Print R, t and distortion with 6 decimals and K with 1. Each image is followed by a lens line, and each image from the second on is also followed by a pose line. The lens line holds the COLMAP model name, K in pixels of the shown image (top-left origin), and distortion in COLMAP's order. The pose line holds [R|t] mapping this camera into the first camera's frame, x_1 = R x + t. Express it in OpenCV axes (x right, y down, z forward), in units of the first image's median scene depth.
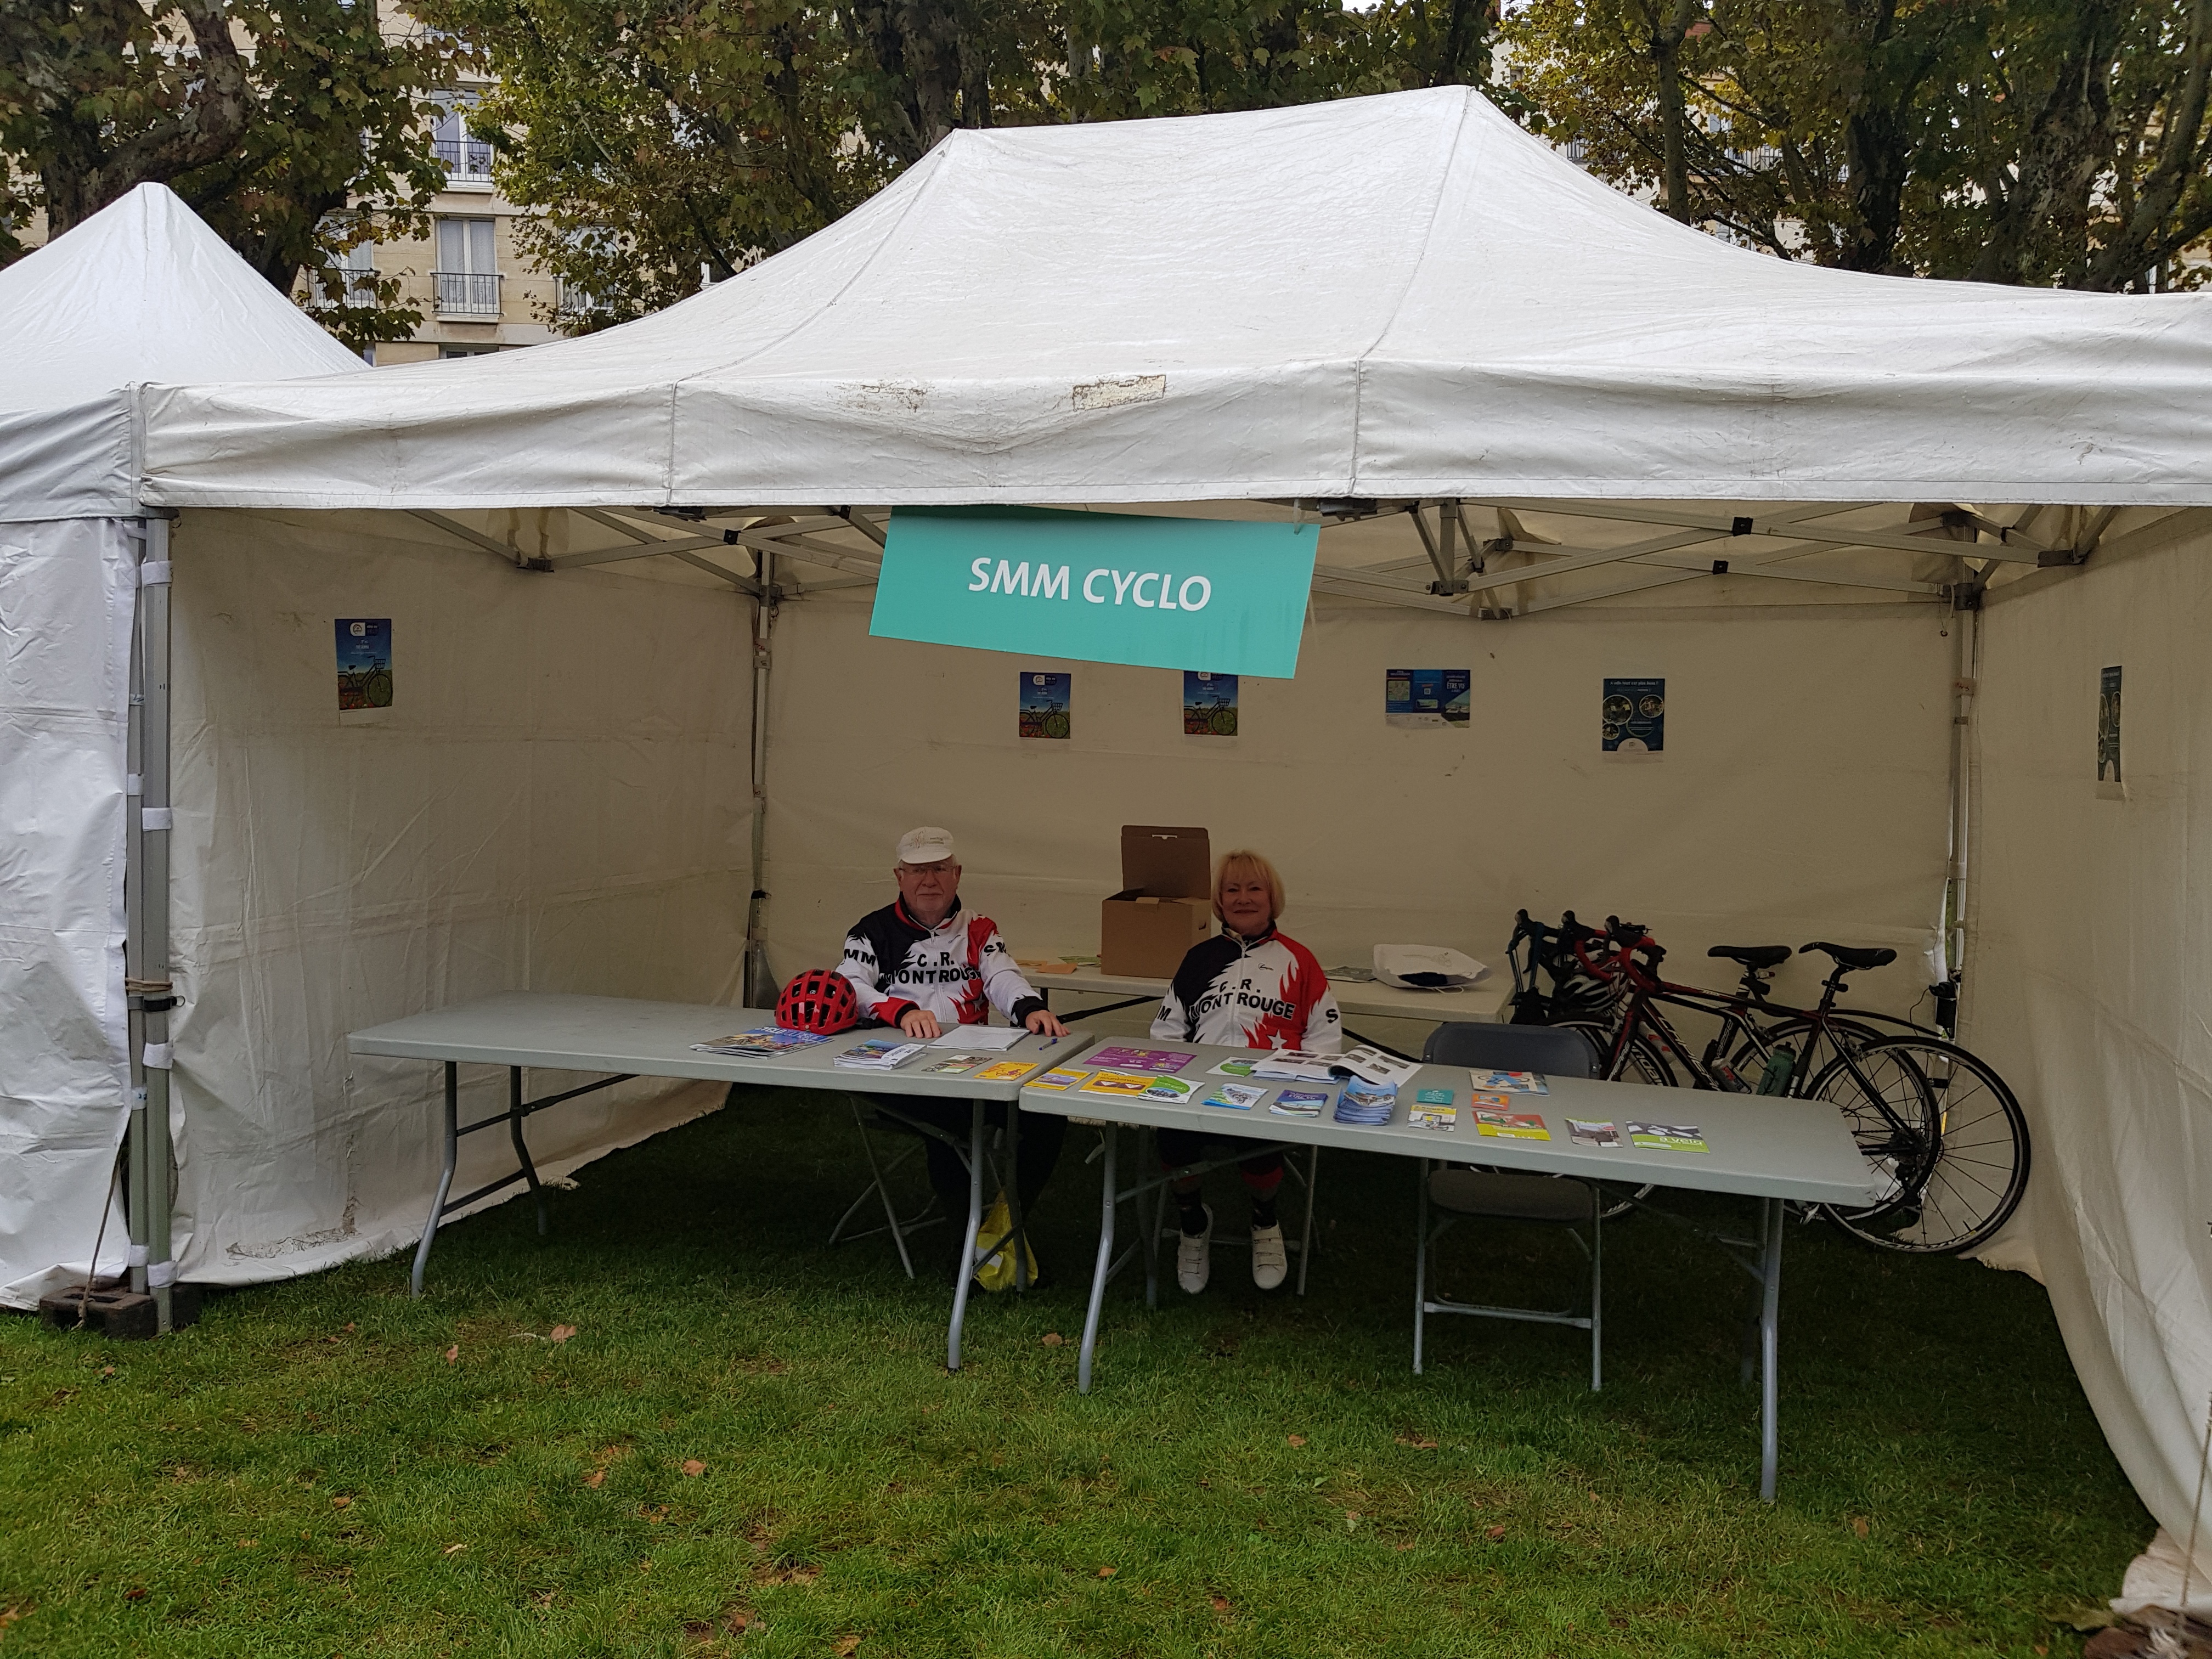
lens RADIAL K [[1646.3, 0, 1102.3], [0, 1646.3, 824.9], [0, 0, 1]] dist [0.017343, -0.006569]
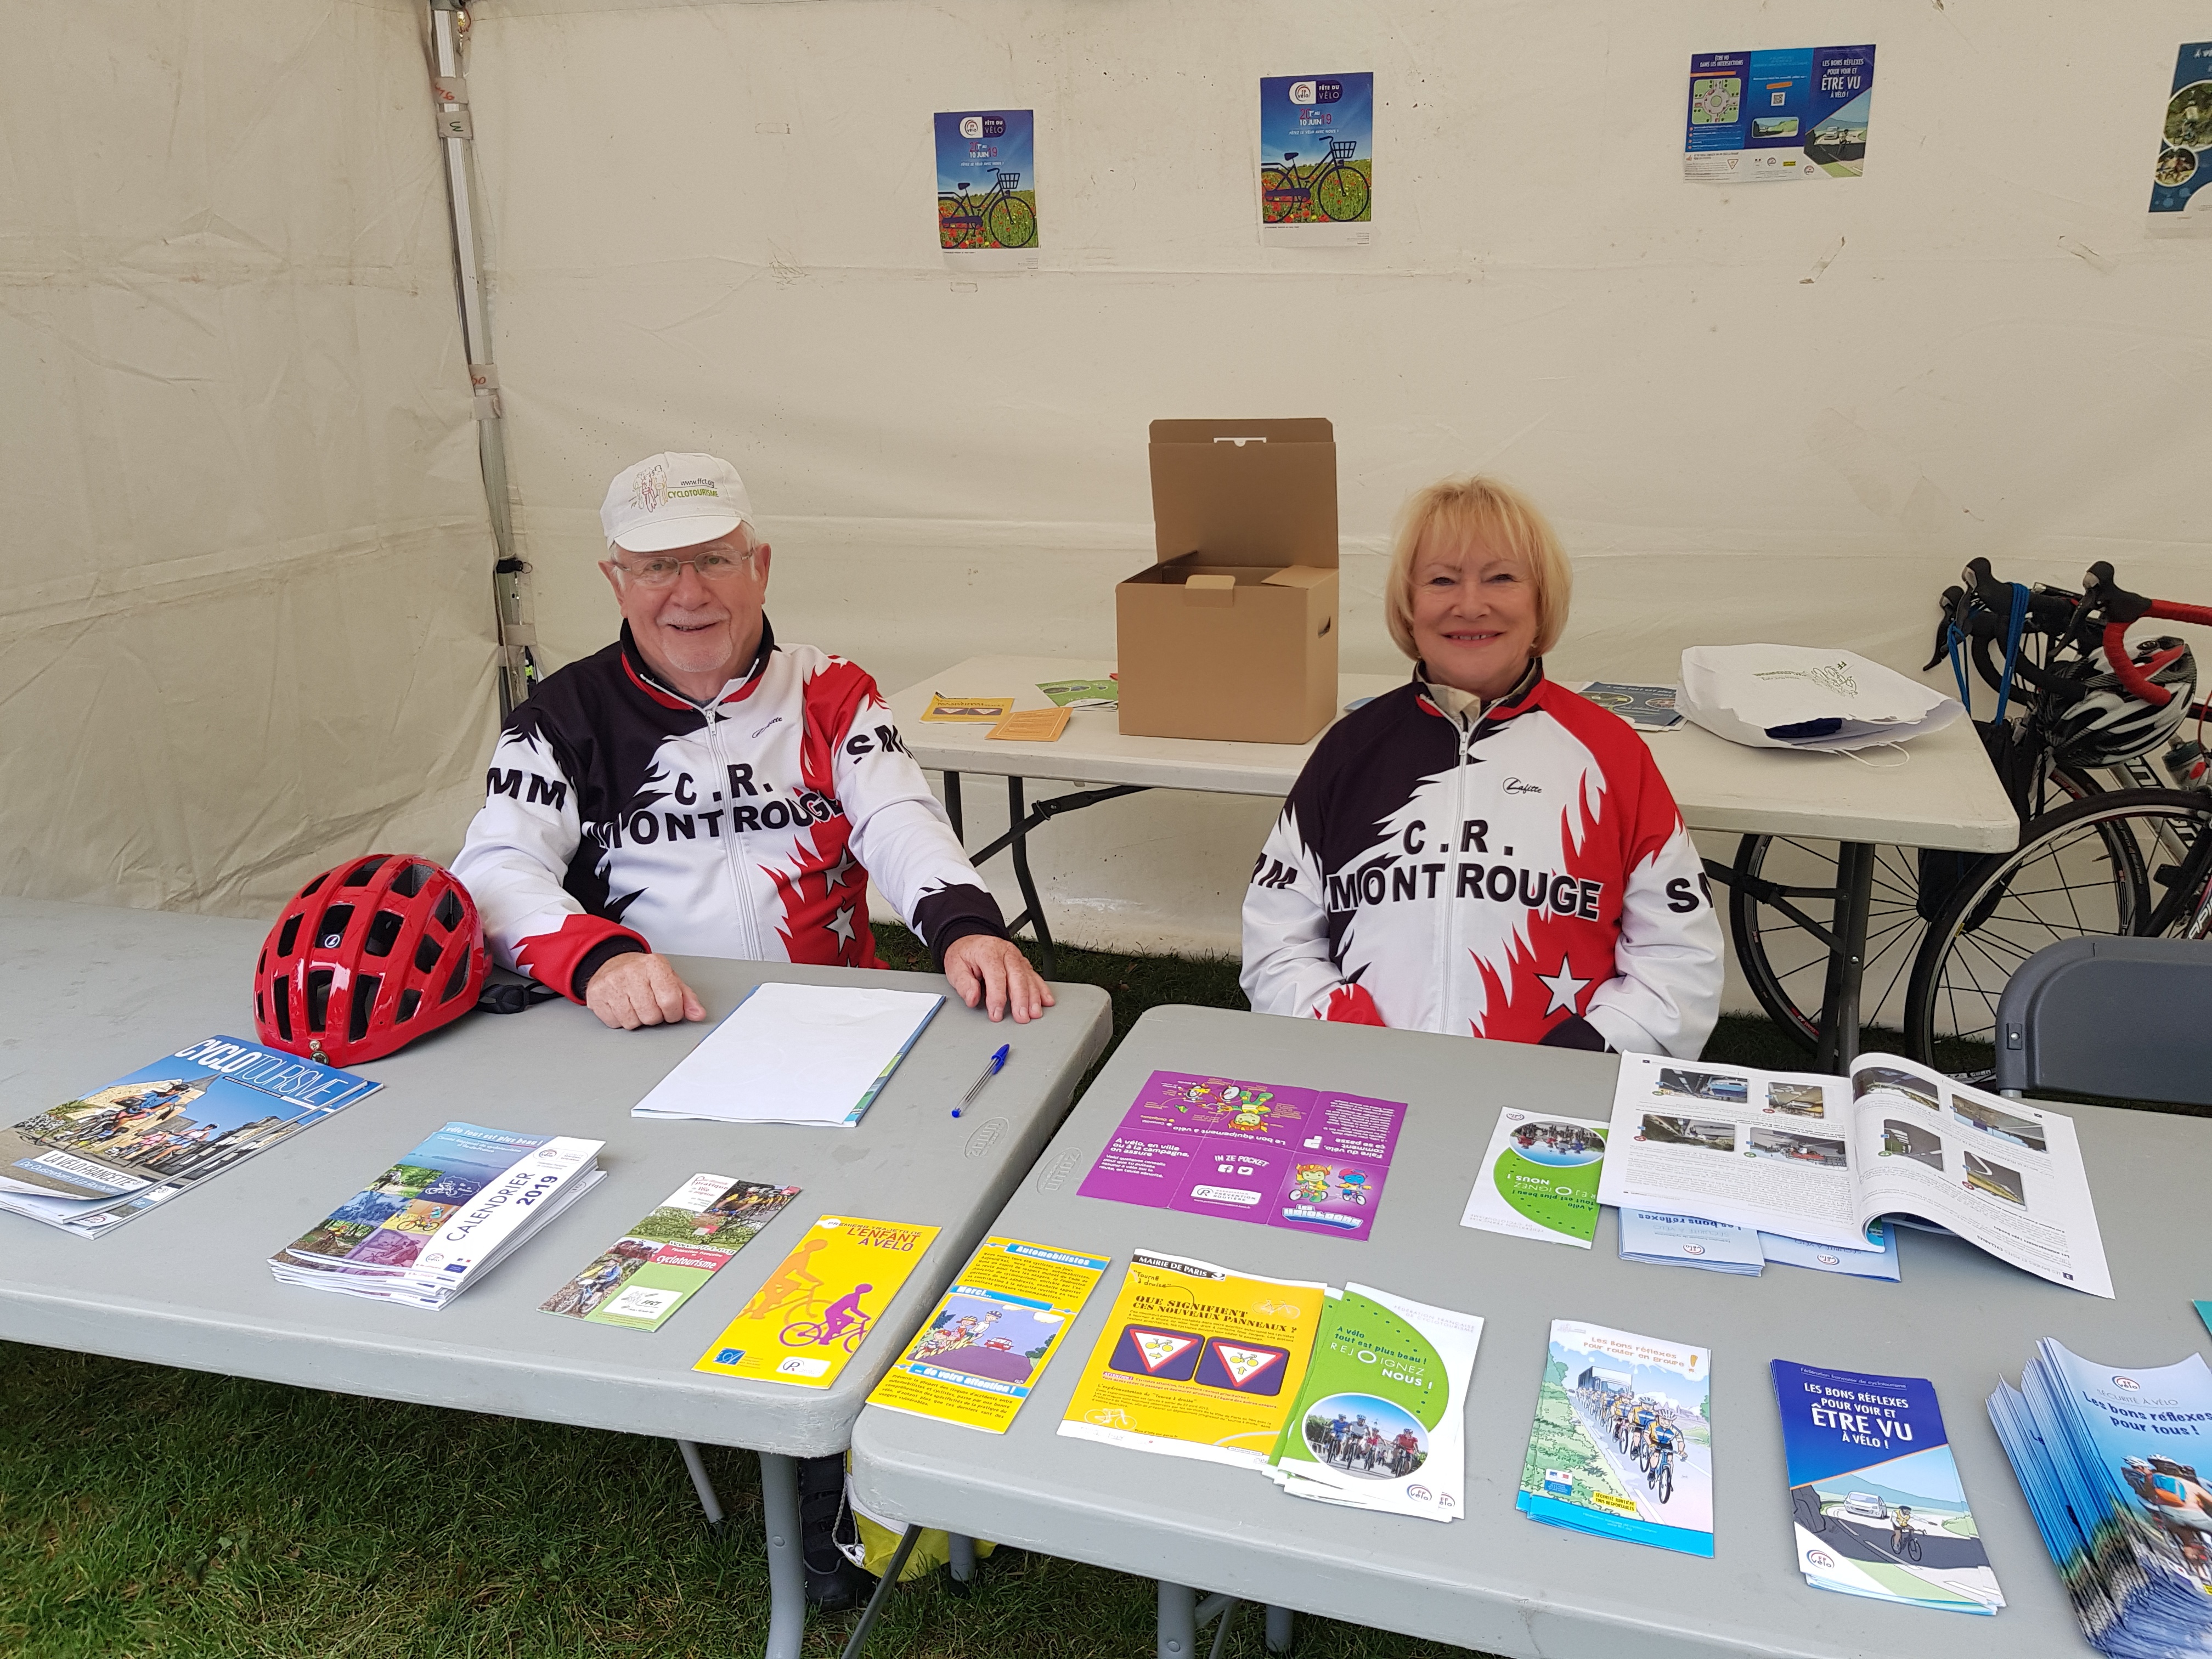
lens RADIAL K [[1646.3, 0, 1103.3], [0, 1646.3, 806.8], [0, 0, 1]] dist [0.017343, -0.006569]
pose [[0.999080, -0.041531, -0.010731, -0.001084], [0.042893, 0.969550, 0.241109, -0.006771], [0.000391, -0.241347, 0.970439, 0.517064]]
